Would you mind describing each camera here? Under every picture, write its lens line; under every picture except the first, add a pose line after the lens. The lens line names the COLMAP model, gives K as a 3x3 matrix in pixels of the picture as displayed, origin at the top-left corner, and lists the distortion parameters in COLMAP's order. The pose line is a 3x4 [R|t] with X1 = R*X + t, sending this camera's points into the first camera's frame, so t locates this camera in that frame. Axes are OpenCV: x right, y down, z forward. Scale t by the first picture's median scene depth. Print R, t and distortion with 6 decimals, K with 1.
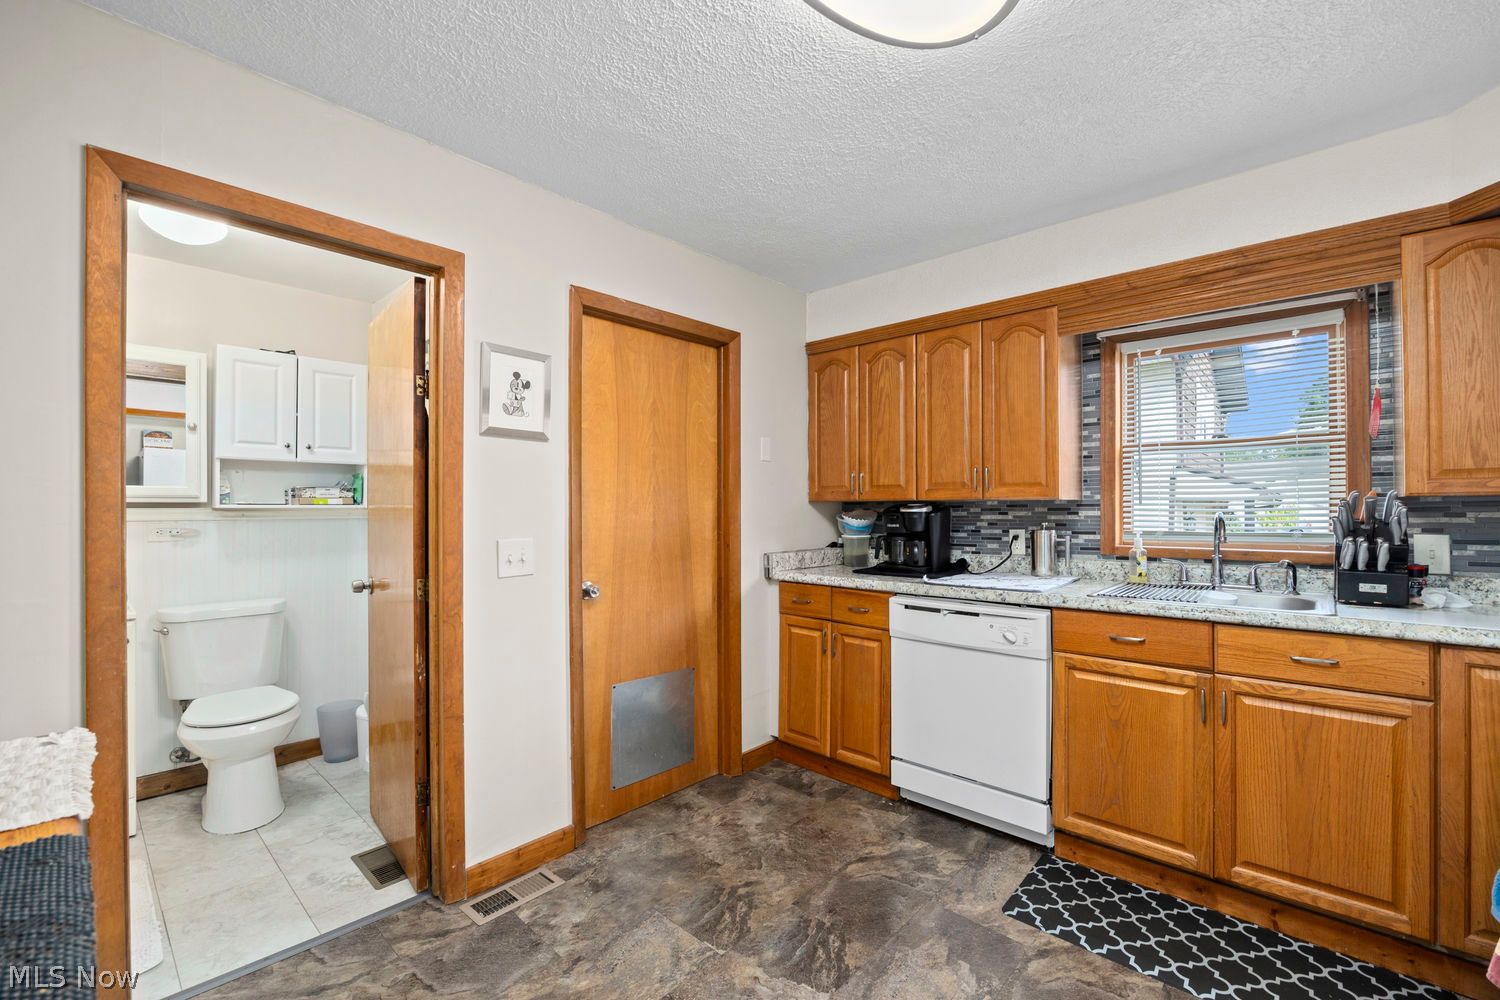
lens RADIAL K [[641.1, 0, 745.4], [0, 641.1, 498.6], [0, 0, 1]] dist [-0.004292, 0.000136]
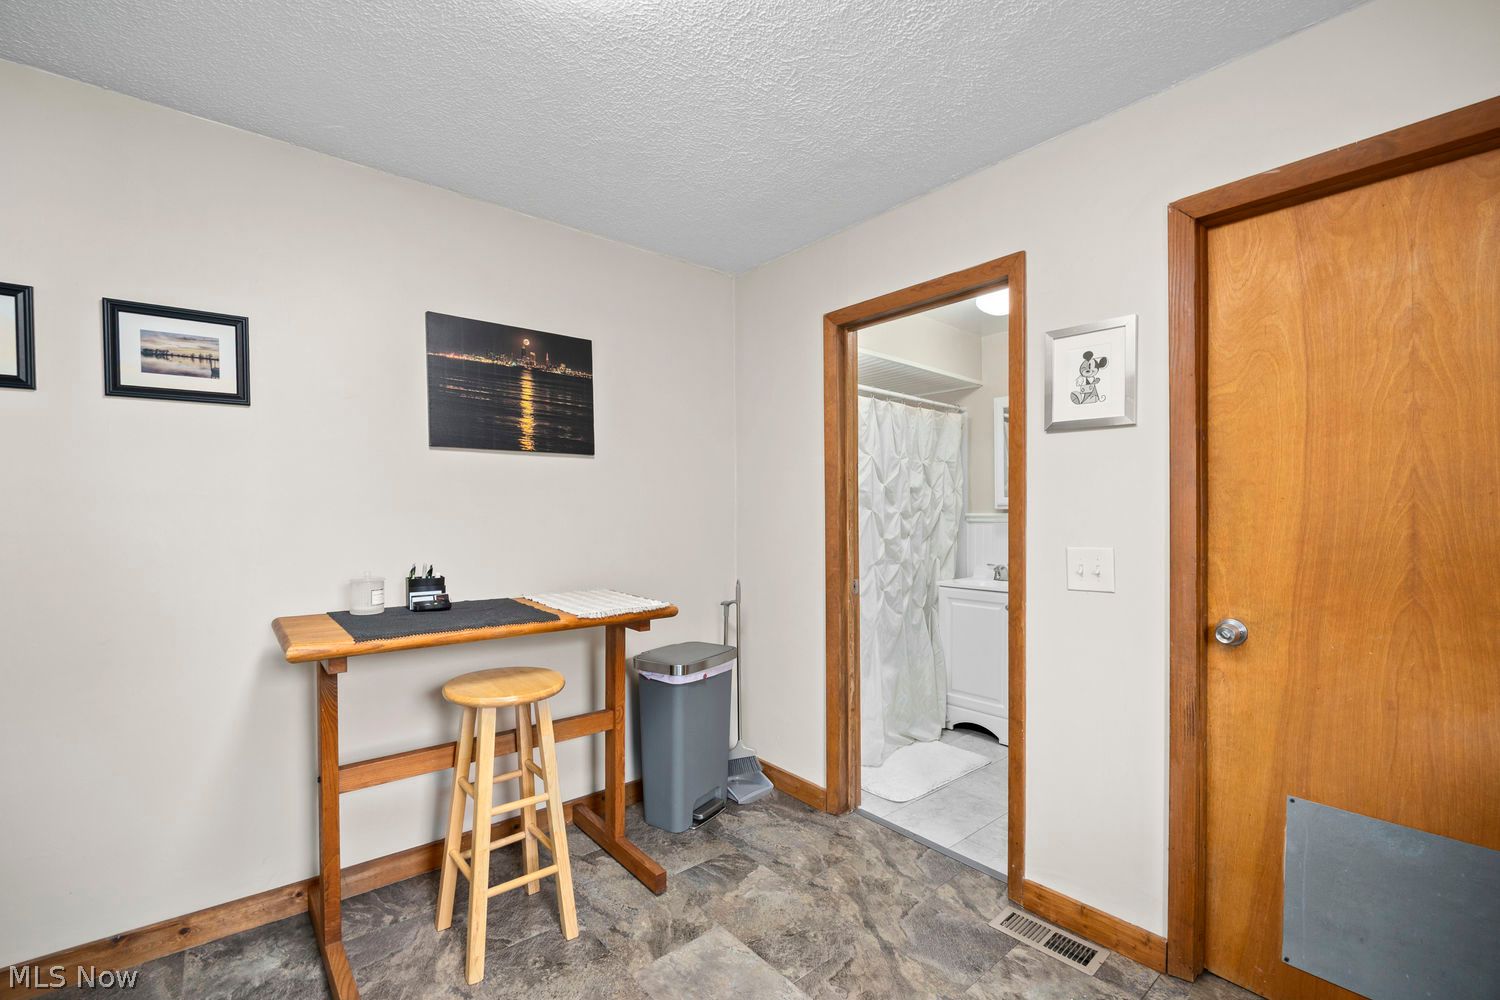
lens RADIAL K [[641.1, 0, 745.5], [0, 641.1, 515.9], [0, 0, 1]] dist [-0.004292, 0.000136]
pose [[-0.117380, 0.003671, -0.993080, 0.545254], [0.017348, 0.999848, 0.001646, 0.011641], [0.992936, -0.017035, -0.117426, 0.647026]]
